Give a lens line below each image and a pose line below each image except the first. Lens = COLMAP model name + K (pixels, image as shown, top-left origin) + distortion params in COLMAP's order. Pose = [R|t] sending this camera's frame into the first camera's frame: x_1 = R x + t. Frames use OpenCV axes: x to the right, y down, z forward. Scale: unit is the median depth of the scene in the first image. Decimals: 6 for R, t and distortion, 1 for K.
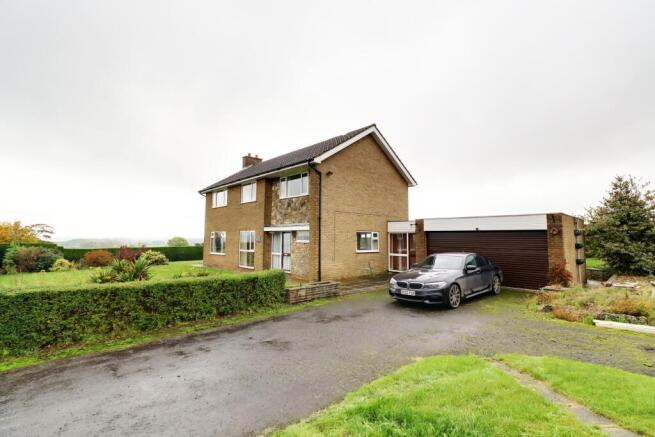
lens RADIAL K [[303.3, 0, 325.0], [0, 303.3, 213.9], [0, 0, 1]] dist [-0.001527, -0.001185]
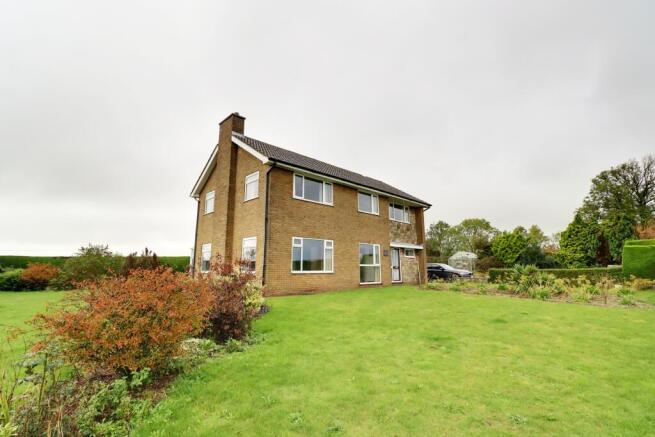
lens RADIAL K [[303.3, 0, 325.0], [0, 303.3, 213.9], [0, 0, 1]] dist [-0.001527, -0.001185]
pose [[-0.007341, 0.162939, 0.986609, -1.404473], [-0.091779, 0.982361, -0.162921, 0.153459], [-0.995752, -0.091745, 0.007743, 1.333978]]
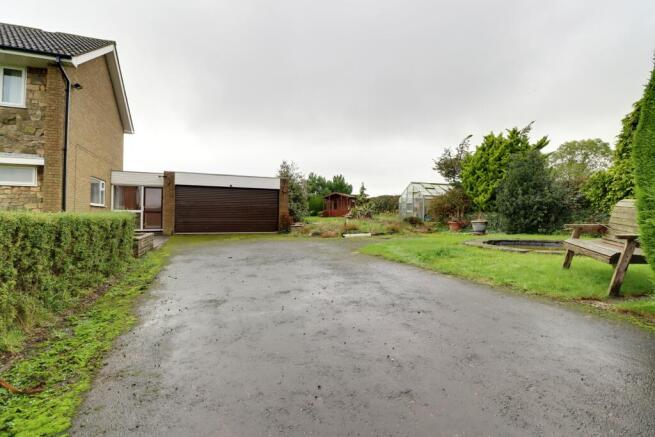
lens RADIAL K [[303.3, 0, 325.0], [0, 303.3, 213.9], [0, 0, 1]] dist [-0.001527, -0.001185]
pose [[0.370984, 0.002648, 0.928635, -0.378485], [-0.084366, 0.995957, 0.030864, 0.077156], [-0.924799, -0.089795, 0.369707, 0.187656]]
